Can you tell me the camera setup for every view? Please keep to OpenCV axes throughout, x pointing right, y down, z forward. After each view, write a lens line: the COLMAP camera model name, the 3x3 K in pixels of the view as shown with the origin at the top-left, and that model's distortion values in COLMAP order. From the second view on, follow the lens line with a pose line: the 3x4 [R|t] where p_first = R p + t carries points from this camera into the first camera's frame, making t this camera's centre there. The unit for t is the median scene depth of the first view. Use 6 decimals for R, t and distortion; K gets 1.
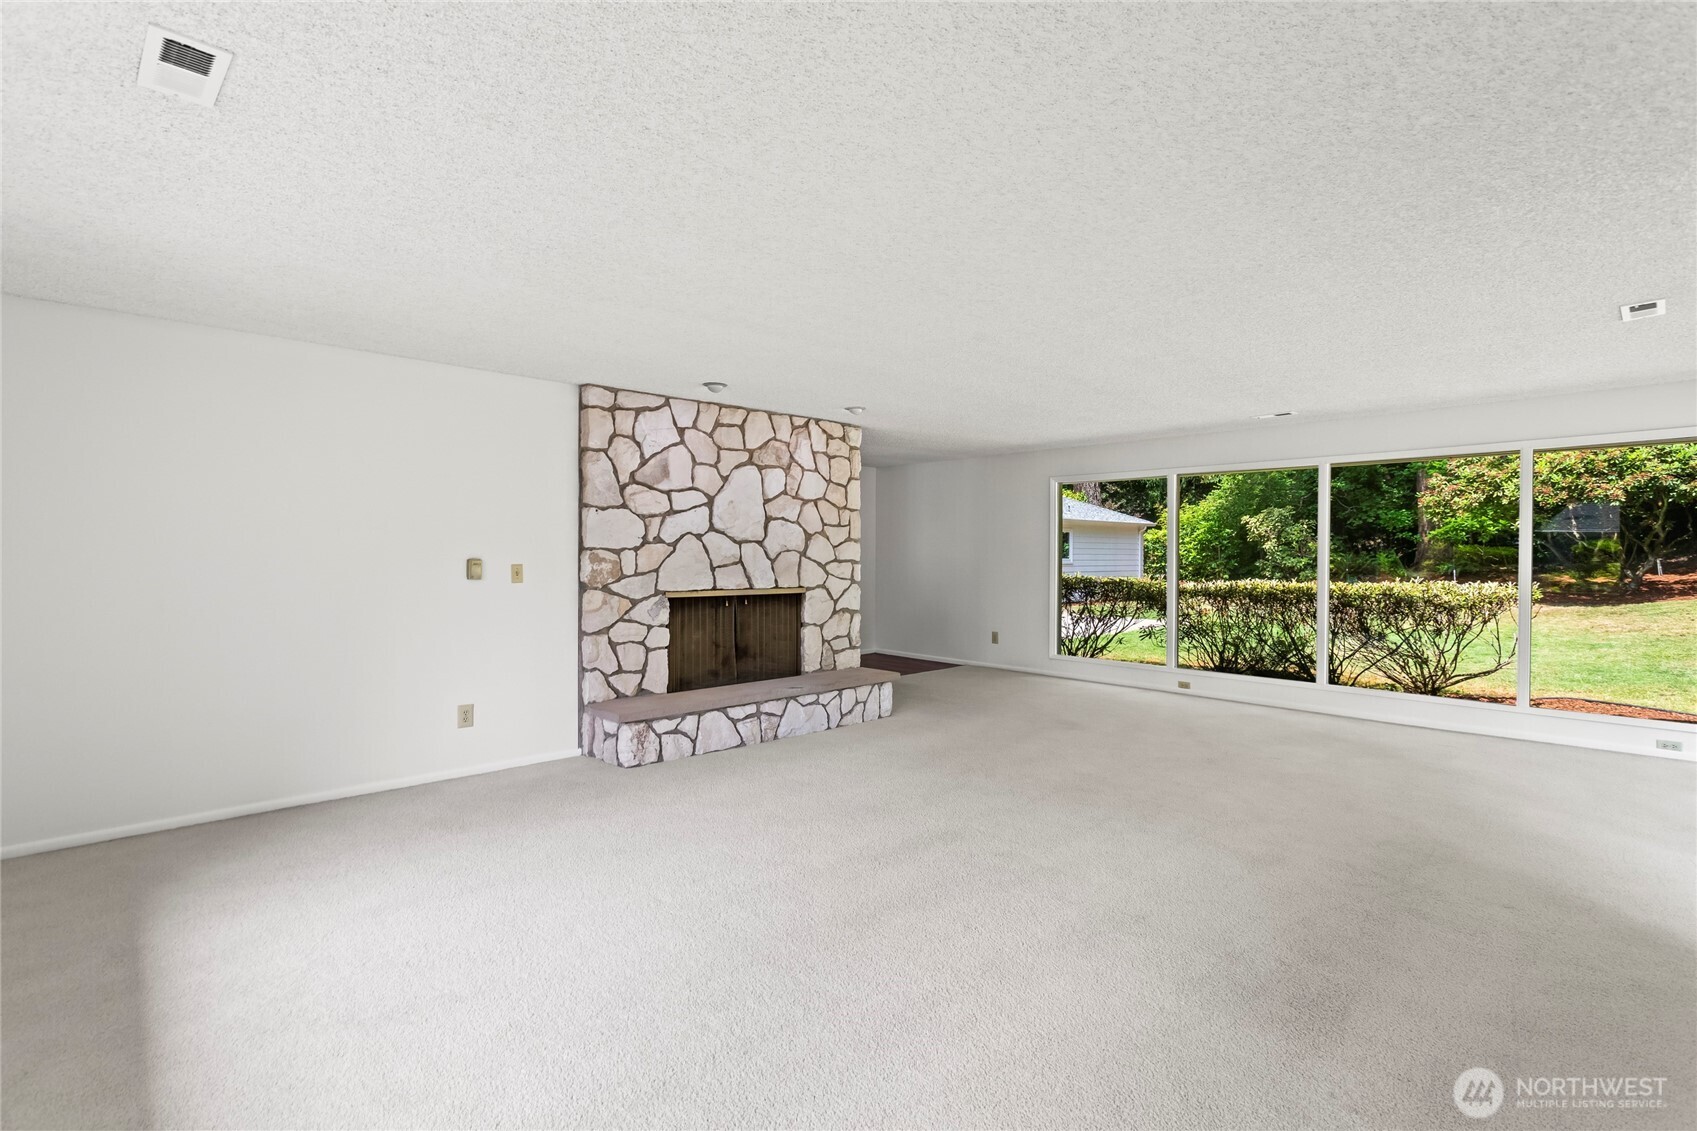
lens RADIAL K [[820.1, 0, 848.7], [0, 820.1, 575.3], [0, 0, 1]] dist [0.001025, -0.000068]
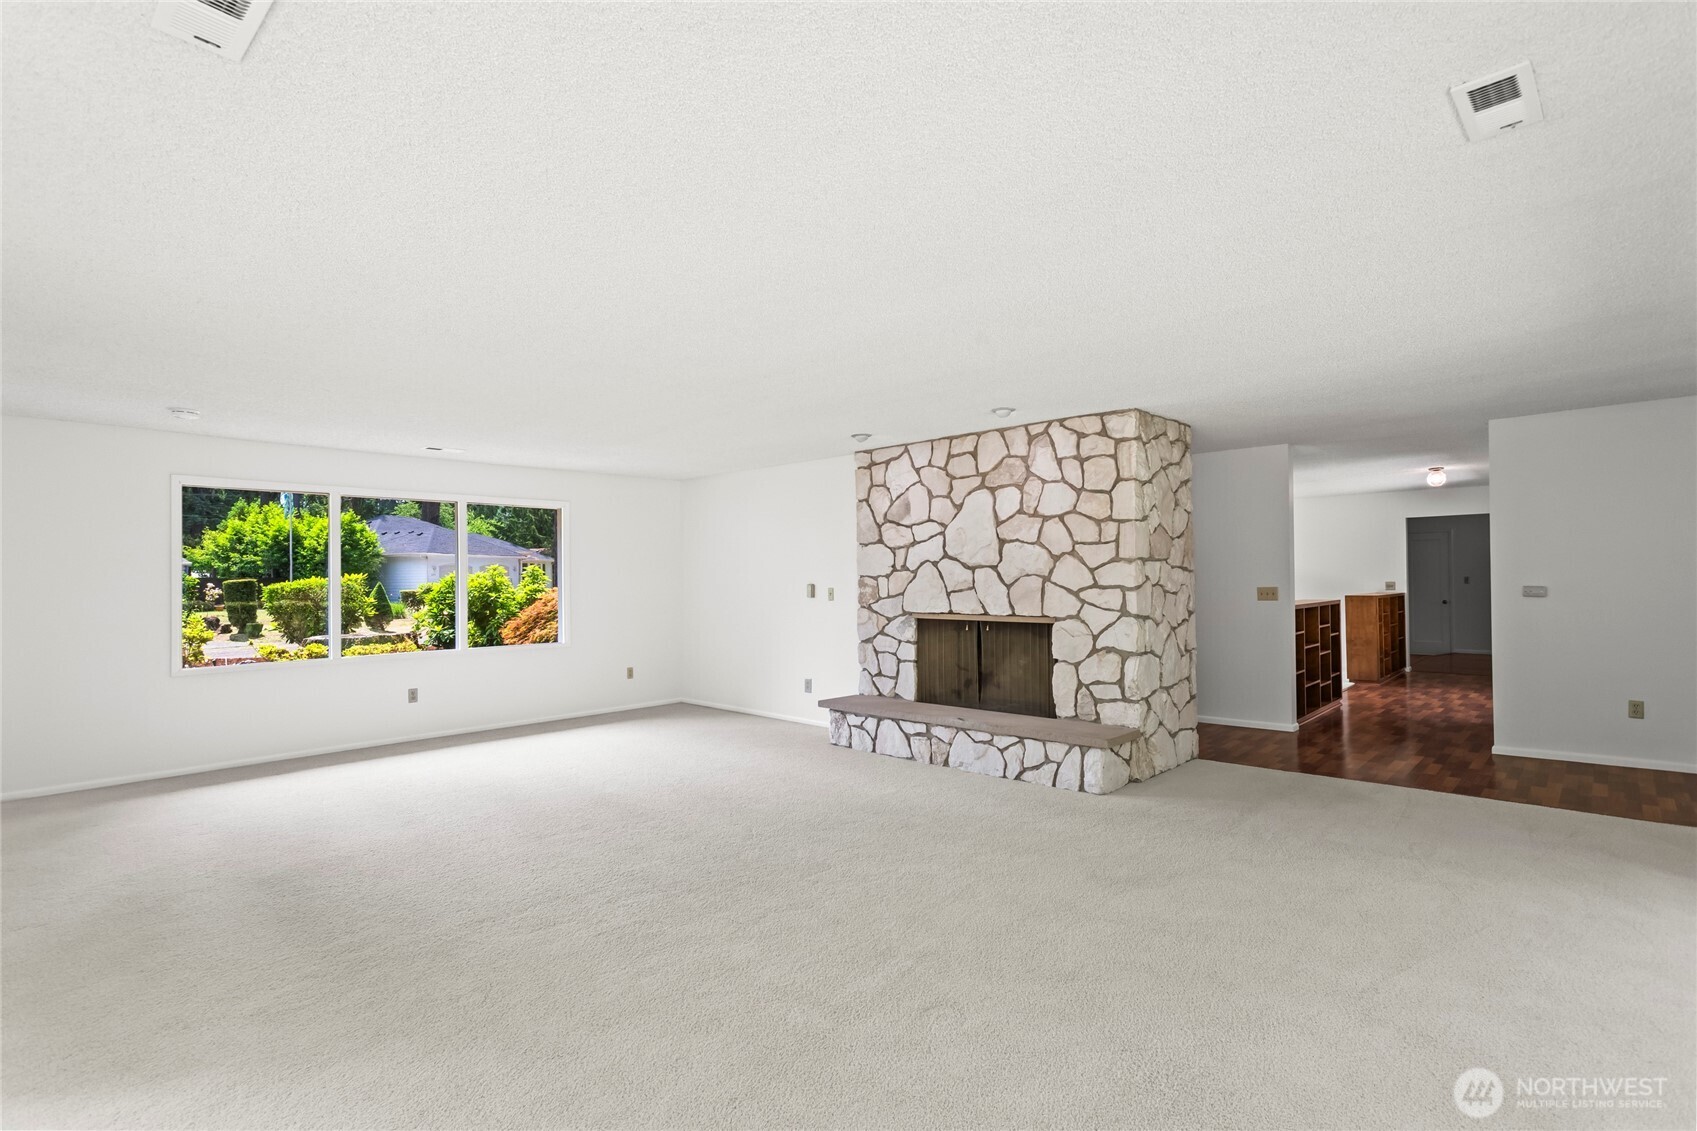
lens RADIAL K [[802.1, 0, 854.1], [0, 802.1, 586.5], [0, 0, 1]] dist [0.008723, -0.000184]
pose [[0.058080, 0.004505, -0.998302, 0.844795], [-0.019346, 0.999807, 0.003386, -0.017808], [0.998124, 0.019117, 0.058156, 0.803383]]
